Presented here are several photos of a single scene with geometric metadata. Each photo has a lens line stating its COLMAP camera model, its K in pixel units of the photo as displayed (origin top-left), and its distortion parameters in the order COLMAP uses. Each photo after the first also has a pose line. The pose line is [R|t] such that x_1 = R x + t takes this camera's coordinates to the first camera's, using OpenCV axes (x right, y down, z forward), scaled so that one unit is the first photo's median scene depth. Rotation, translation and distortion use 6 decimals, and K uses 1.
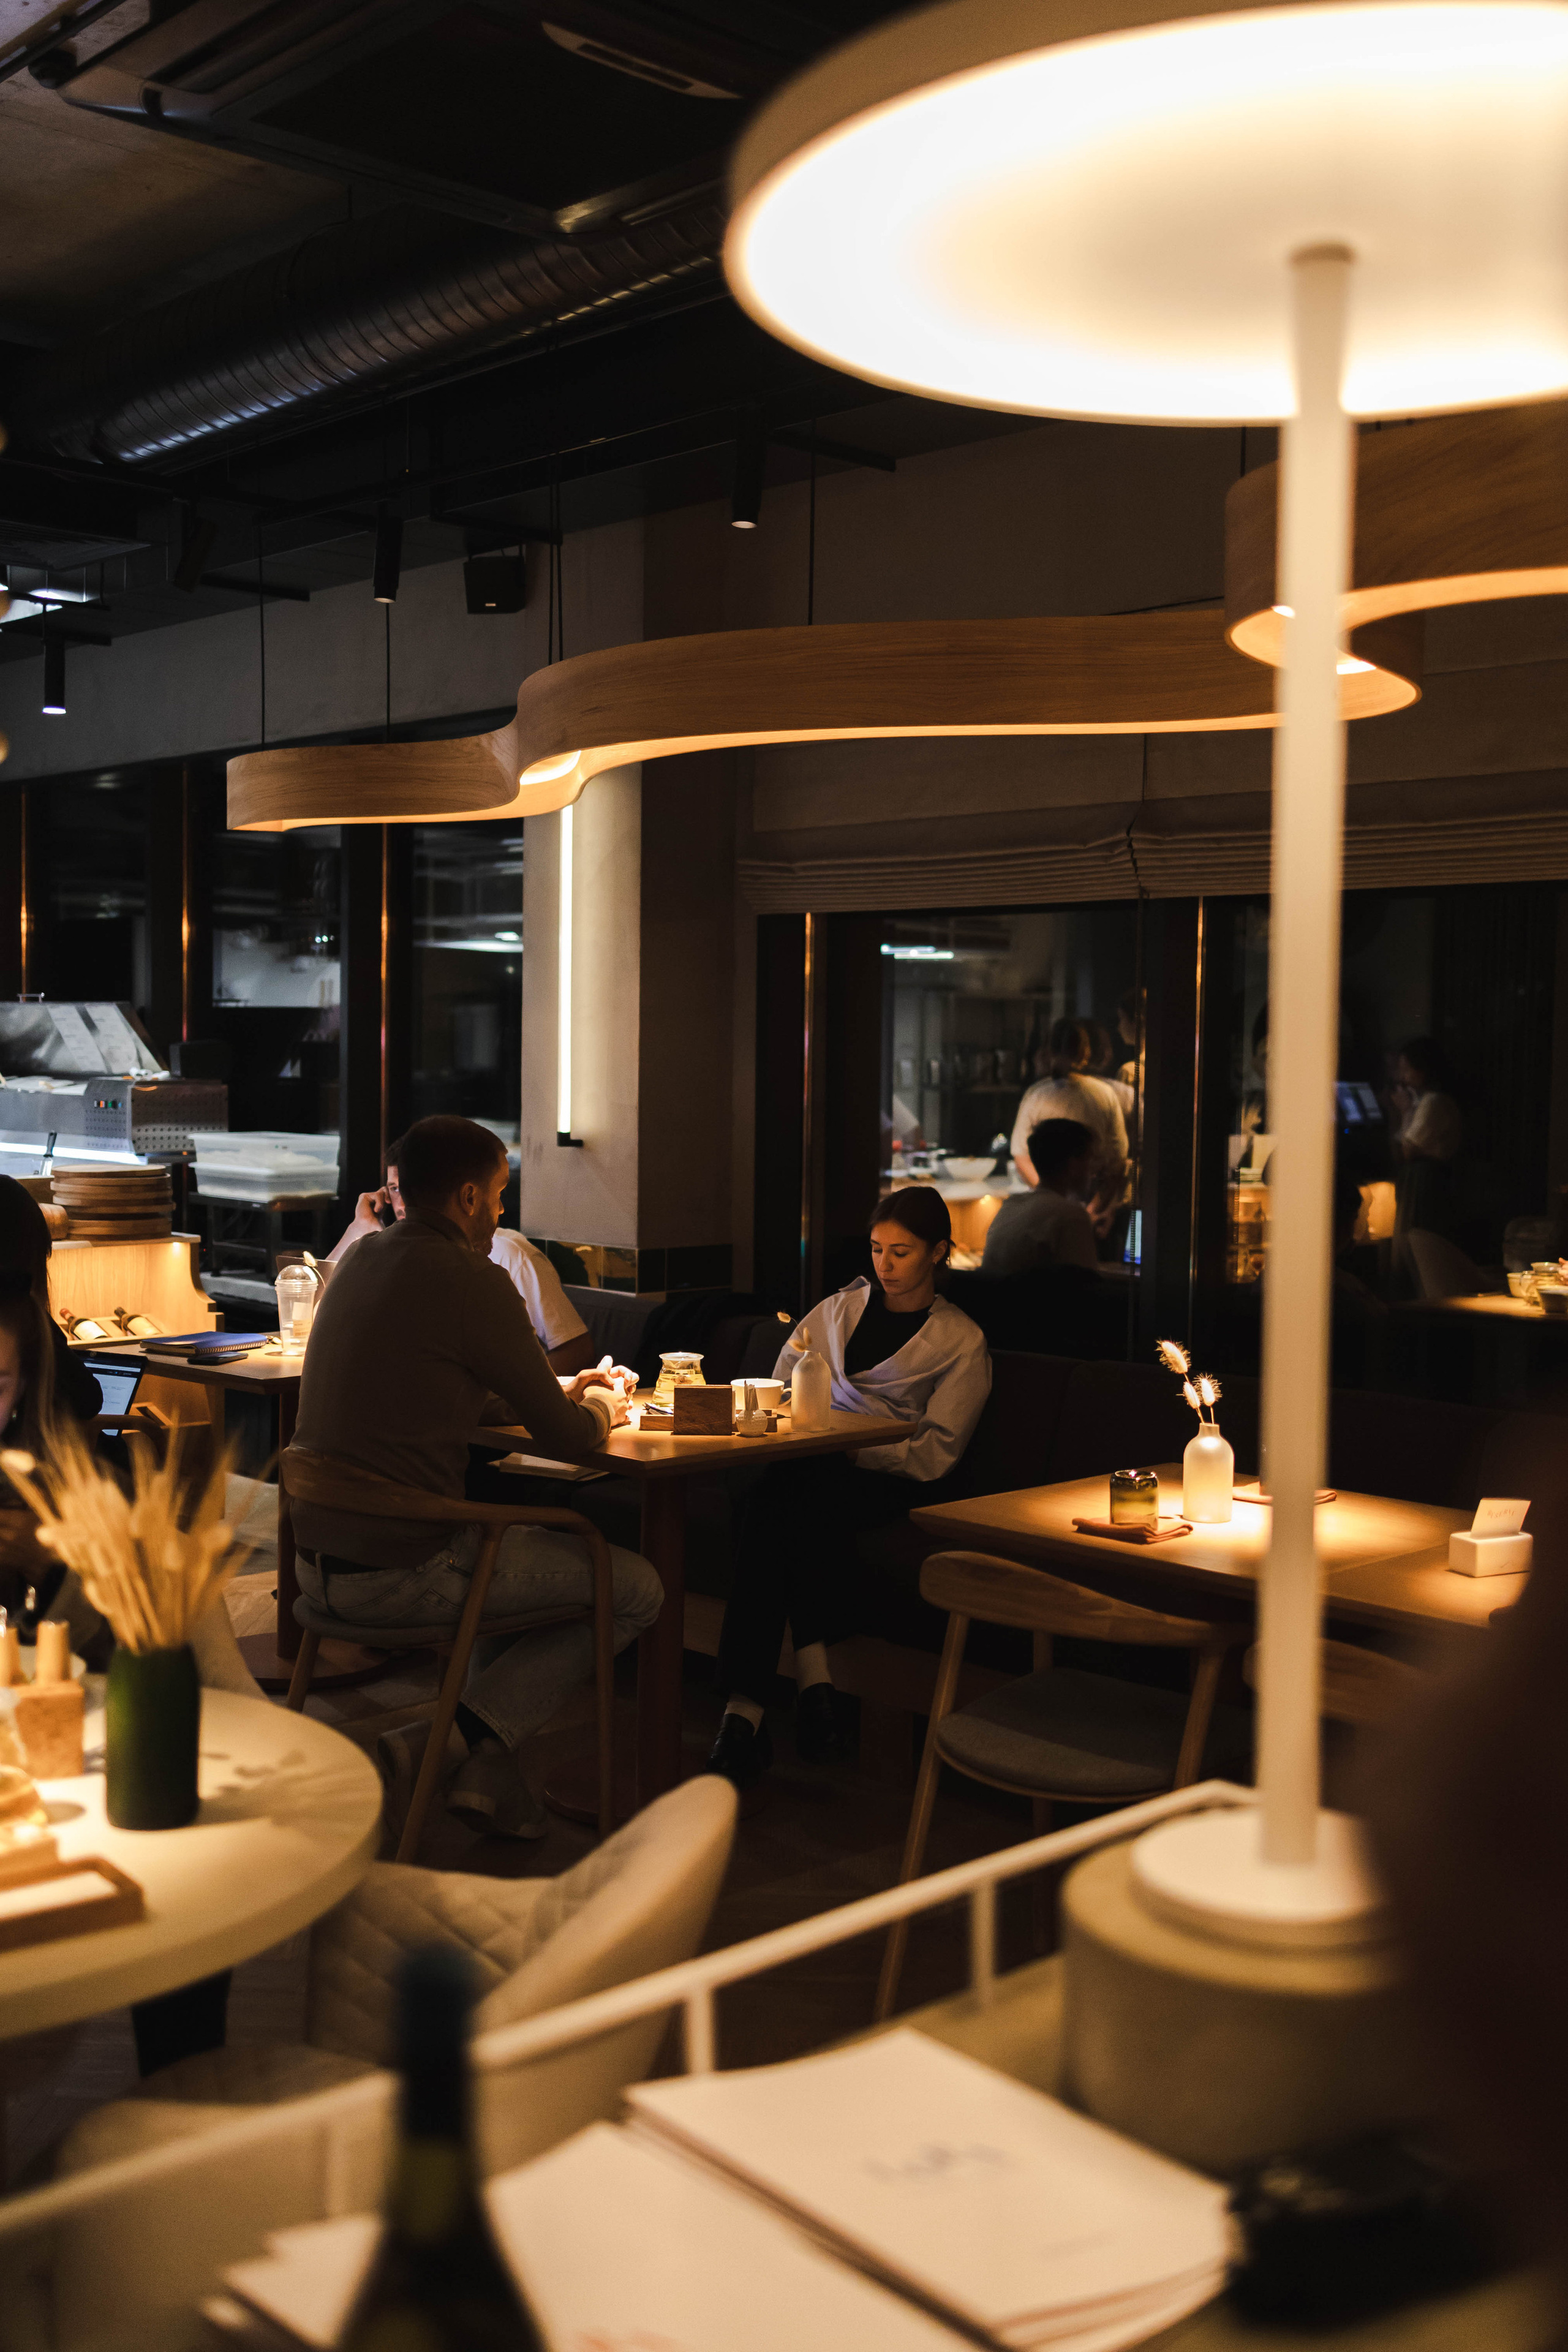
lens RADIAL K [[2377.2, 0, 781.6], [0, 2377.2, 1181.3], [0, 0, 1]] dist [0.014078, 0.000000]
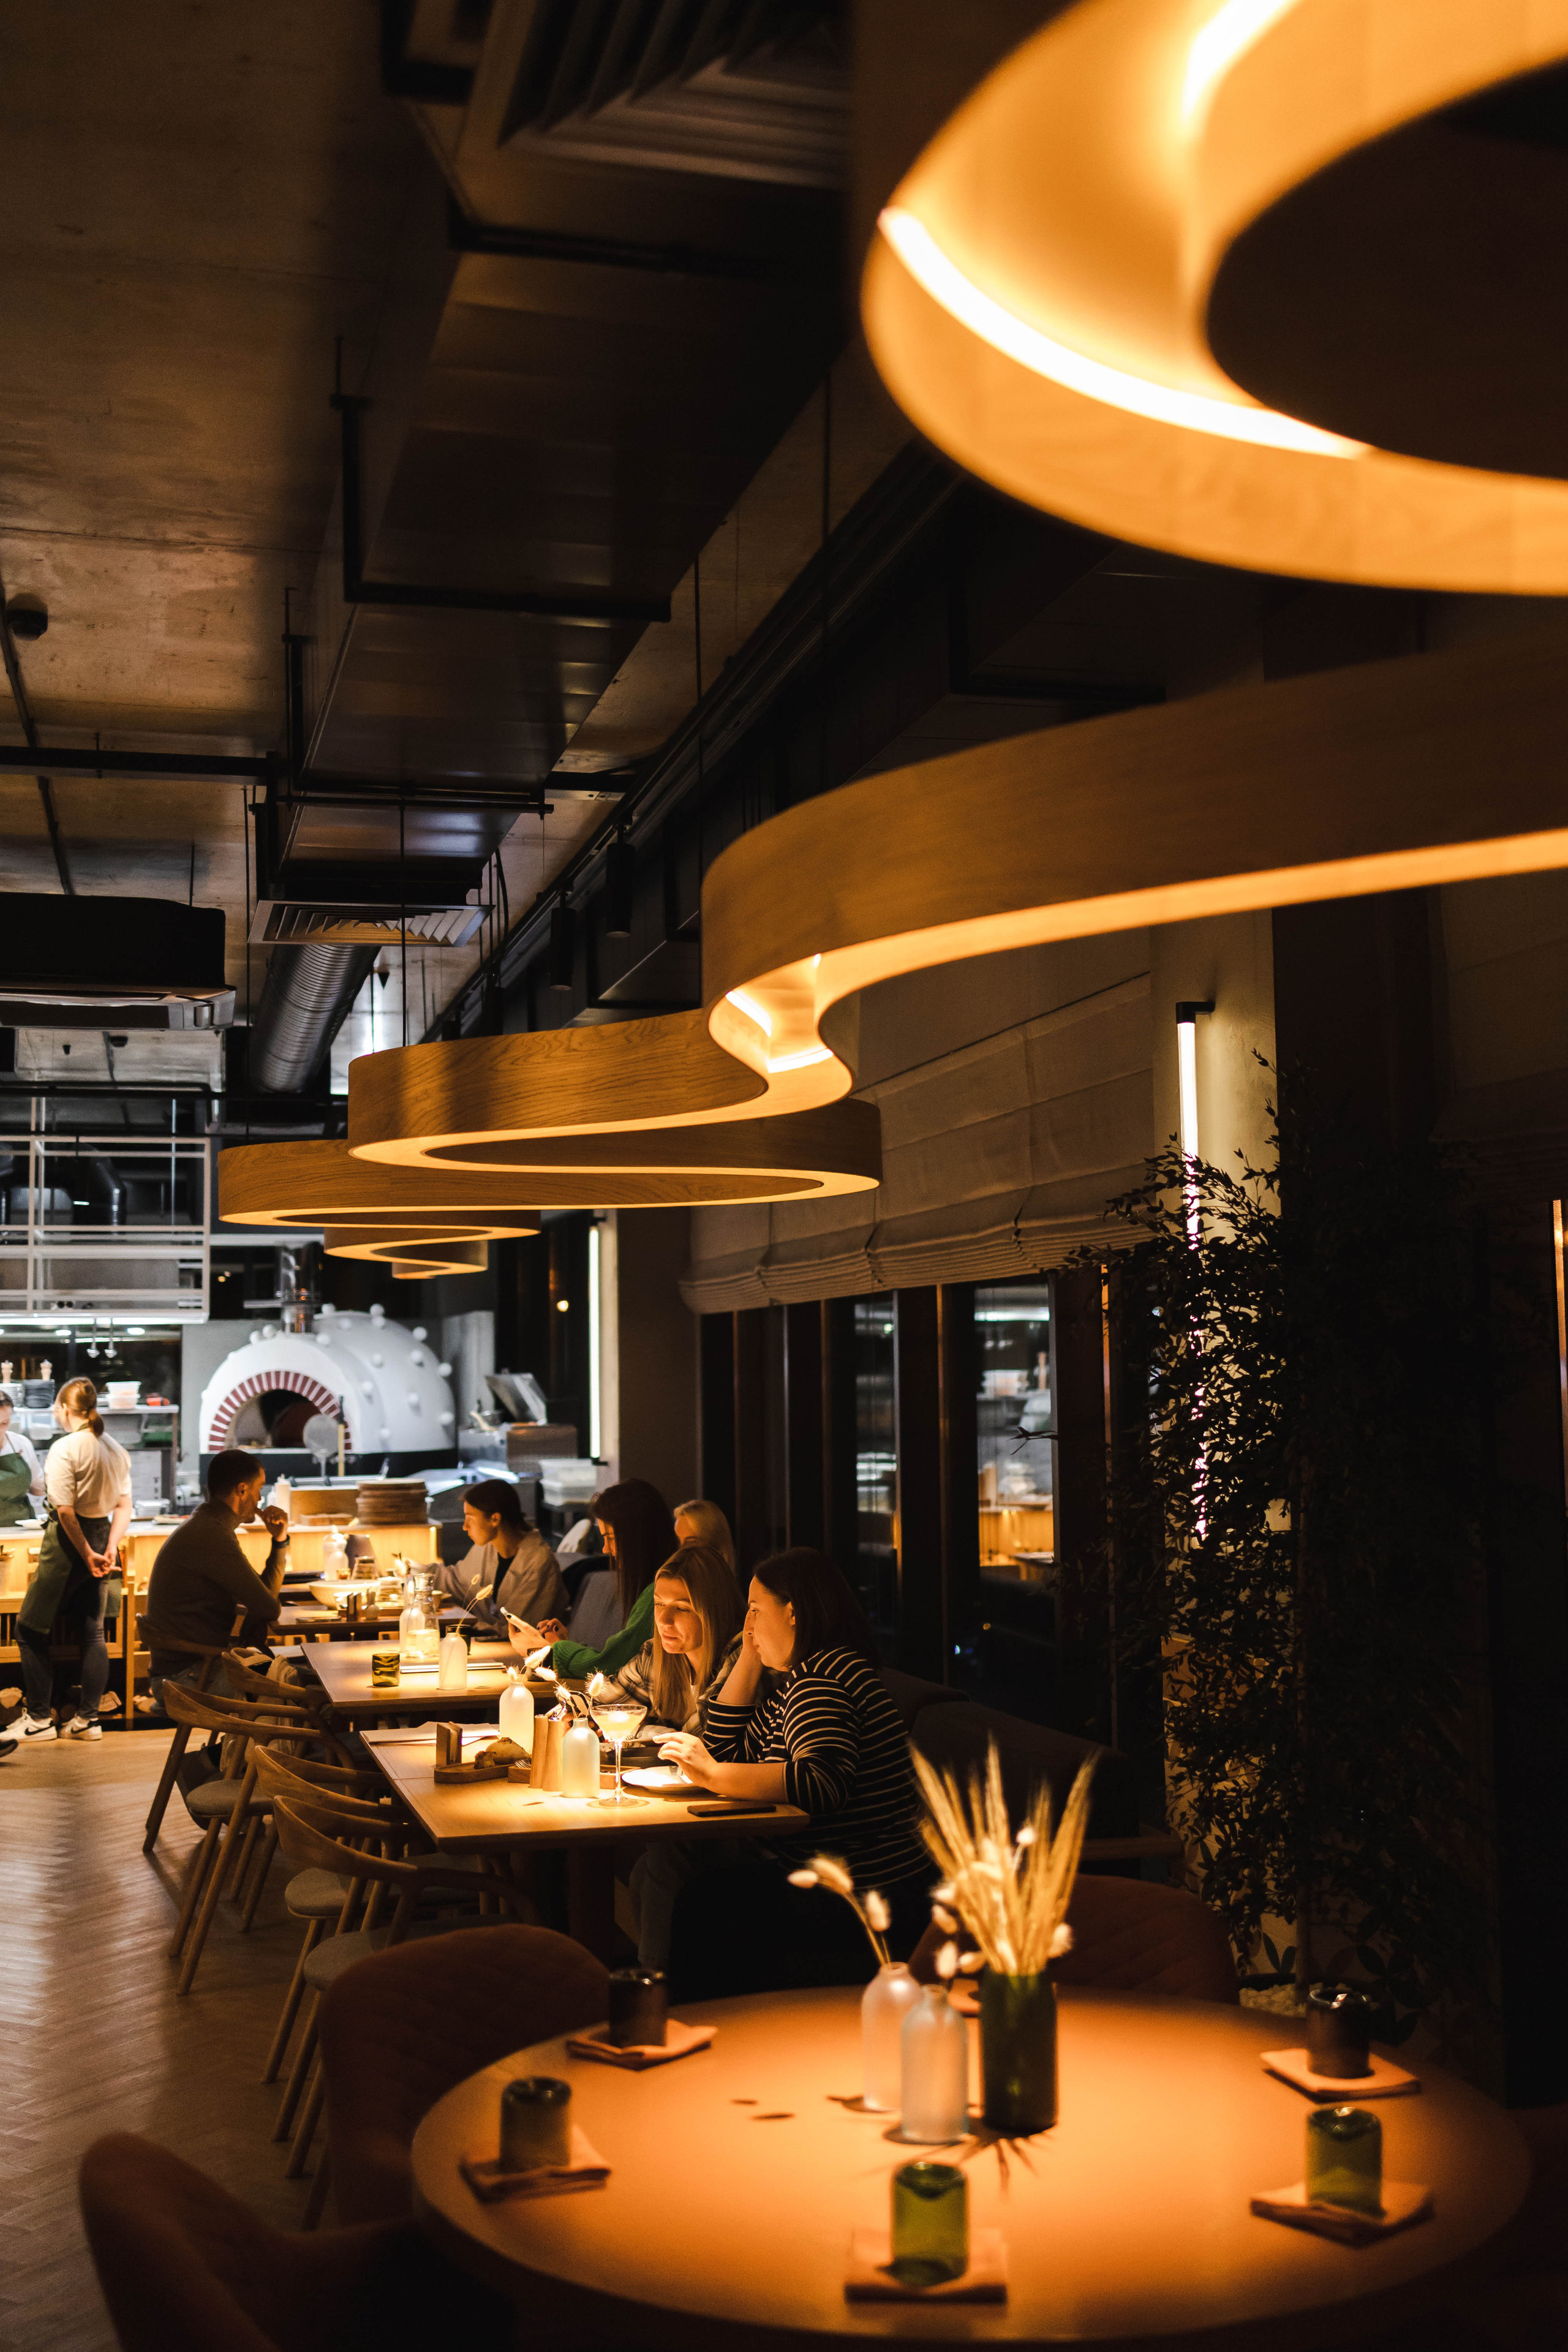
lens RADIAL K [[2377.2, 0, 781.5], [0, 2377.2, 1172.0], [0, 0, 1]] dist [0.014078, 0.000000]
pose [[0.875786, -0.063692, -0.478479, 0.868469], [-0.005783, 0.989801, -0.142341, 0.017799], [0.482665, 0.127428, 0.866485, -0.364199]]
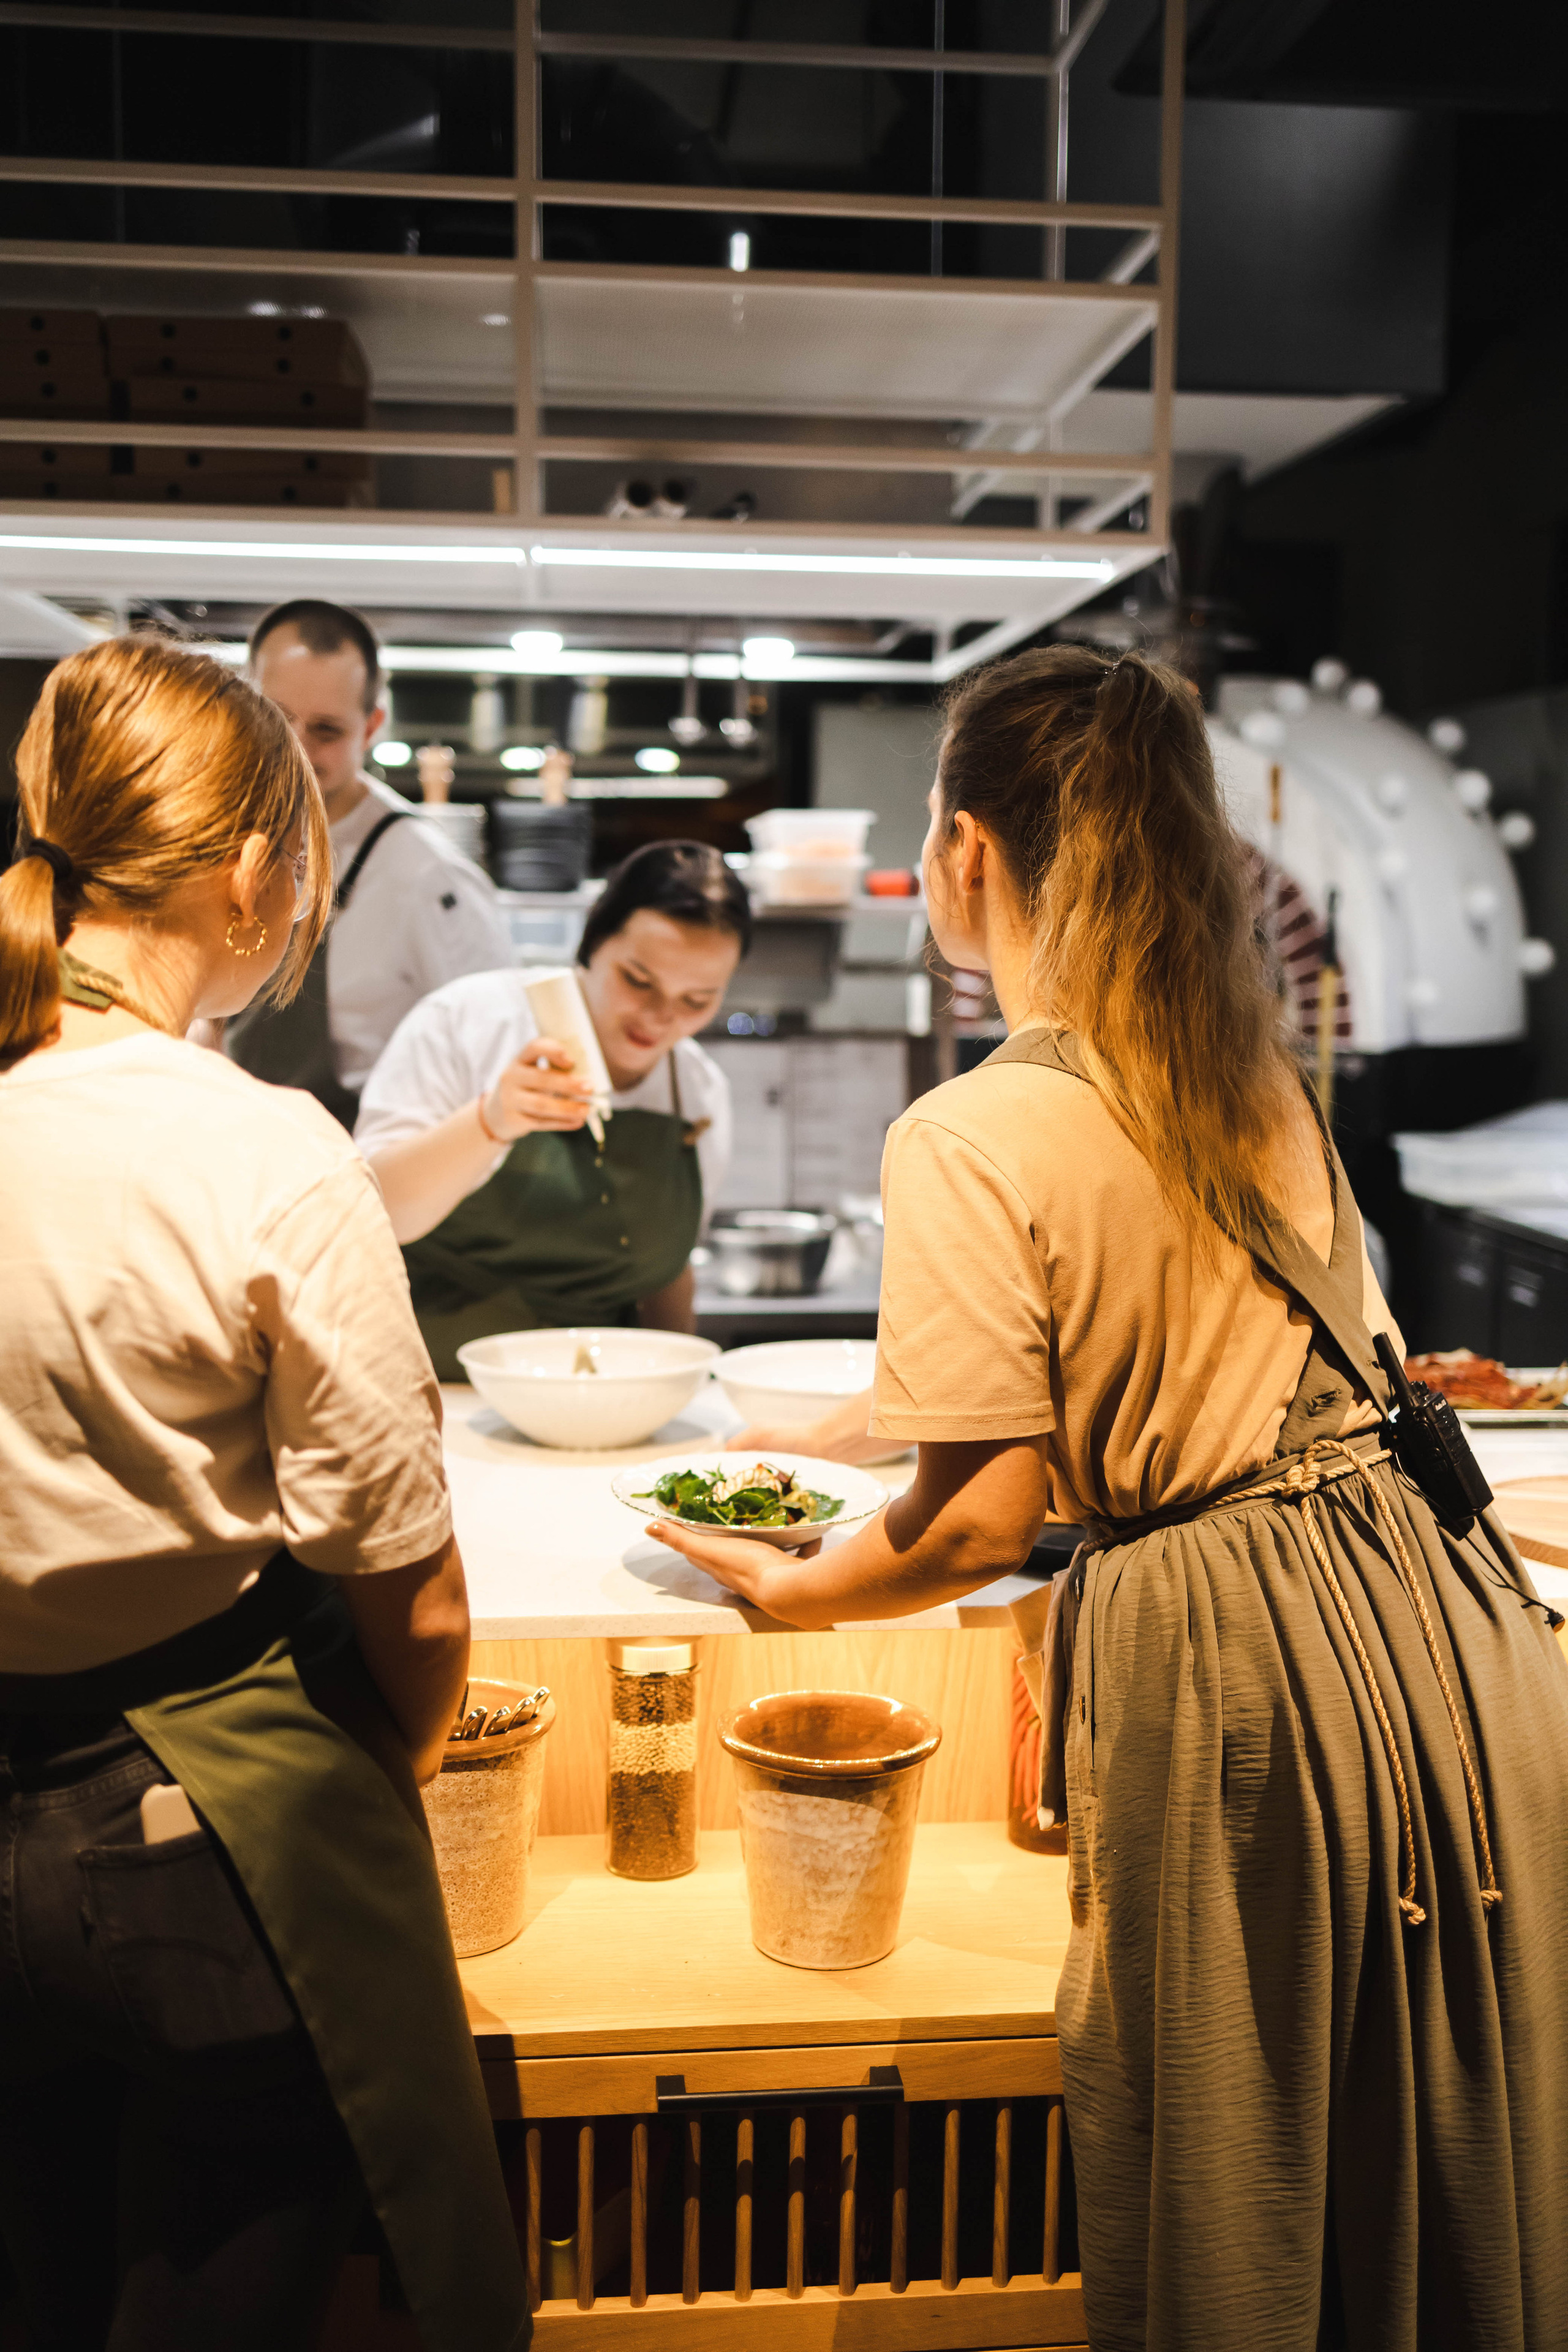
lens RADIAL K [[2377.2, 0, 799.6], [0, 2377.2, 1171.4], [0, 0, 1]] dist [0.014078, 0.000000]
pose [[0.792276, 0.064153, -0.606781, -0.295769], [-0.034347, 0.997570, 0.060623, -0.040917], [0.609196, -0.027189, 0.792554, 0.718526]]
